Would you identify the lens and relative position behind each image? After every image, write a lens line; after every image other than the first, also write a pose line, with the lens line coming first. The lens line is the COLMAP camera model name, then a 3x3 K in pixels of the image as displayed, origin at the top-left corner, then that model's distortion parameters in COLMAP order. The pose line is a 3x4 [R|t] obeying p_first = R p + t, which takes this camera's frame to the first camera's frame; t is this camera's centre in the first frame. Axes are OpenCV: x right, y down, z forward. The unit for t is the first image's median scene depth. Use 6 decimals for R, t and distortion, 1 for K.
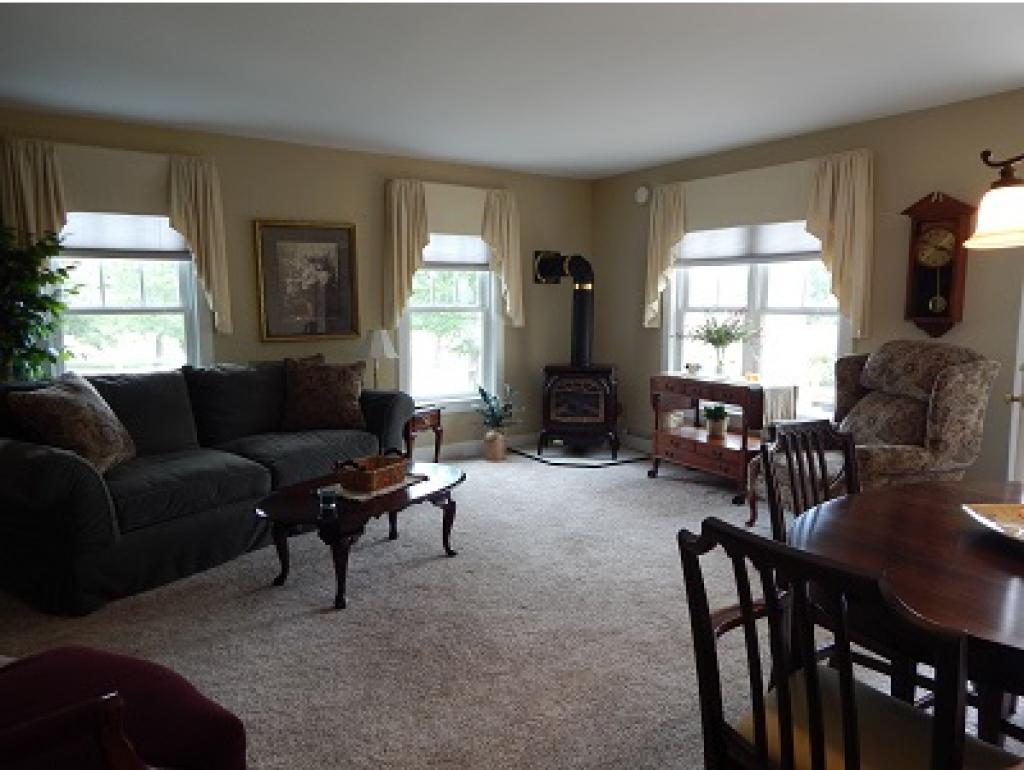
lens RADIAL K [[686.7, 0, 516.1], [0, 686.7, 387.1], [0, 0, 1]] dist [0.000758, -0.005417]
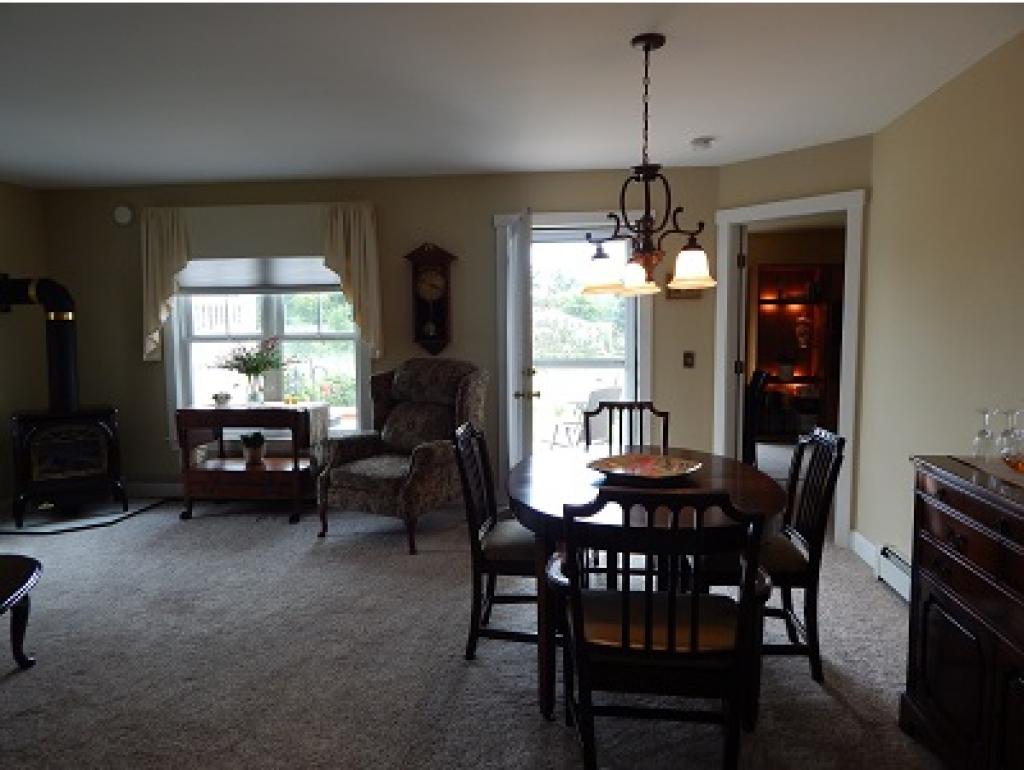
lens RADIAL K [[686.7, 0, 517.4], [0, 686.7, 377.9], [0, 0, 1]] dist [0.000758, -0.005417]
pose [[0.645174, -0.073156, 0.760525, -0.218051], [0.110828, 0.993838, 0.001580, -0.011768], [-0.755955, 0.083268, 0.649307, 0.043825]]
